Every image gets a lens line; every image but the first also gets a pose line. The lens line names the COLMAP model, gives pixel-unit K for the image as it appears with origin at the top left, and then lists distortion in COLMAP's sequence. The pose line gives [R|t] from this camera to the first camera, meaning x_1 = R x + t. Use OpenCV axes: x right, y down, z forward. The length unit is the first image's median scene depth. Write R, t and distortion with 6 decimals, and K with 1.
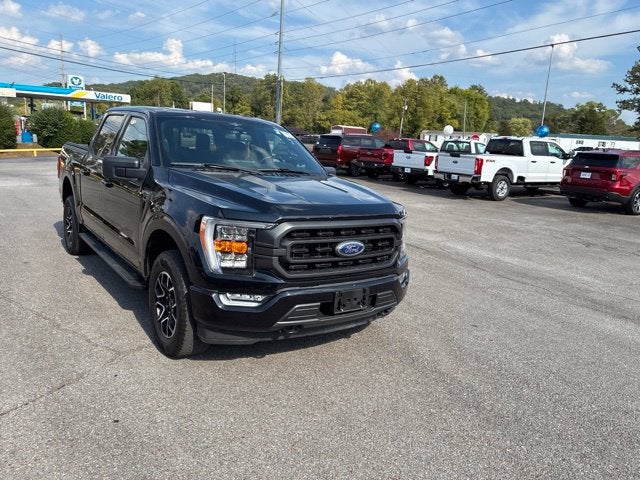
lens RADIAL K [[490.5, 0, 326.9], [0, 490.5, 232.3], [0, 0, 1]] dist [0.048601, -0.068952]
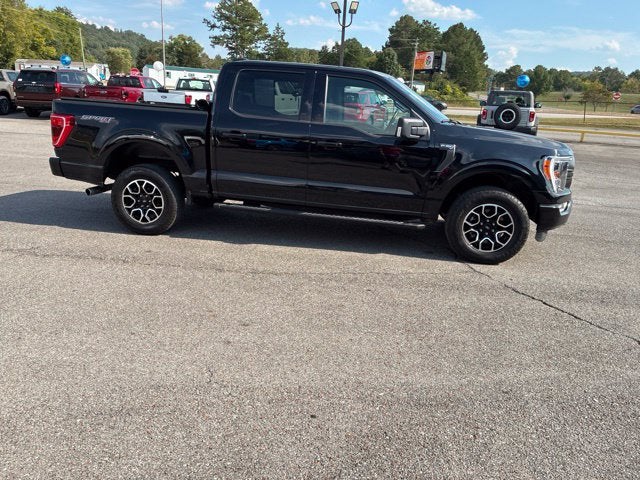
lens RADIAL K [[486.6, 0, 318.8], [0, 486.6, 236.9], [0, 0, 1]] dist [0.053333, -0.073379]
pose [[0.719323, -0.213952, 0.660907, -0.059766], [0.117779, 0.975178, 0.187501, -0.005240], [-0.684618, -0.057033, 0.726667, 0.013236]]
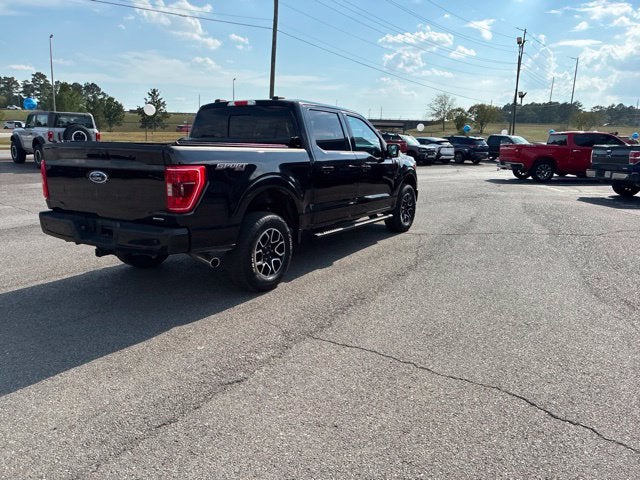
lens RADIAL K [[482.7, 0, 324.9], [0, 482.7, 243.3], [0, 0, 1]] dist [0.054373, -0.066876]
pose [[-0.384040, -0.263296, 0.884979, -0.082220], [0.118902, 0.936395, 0.330192, -0.017781], [-0.915628, 0.232033, -0.328307, 0.080153]]
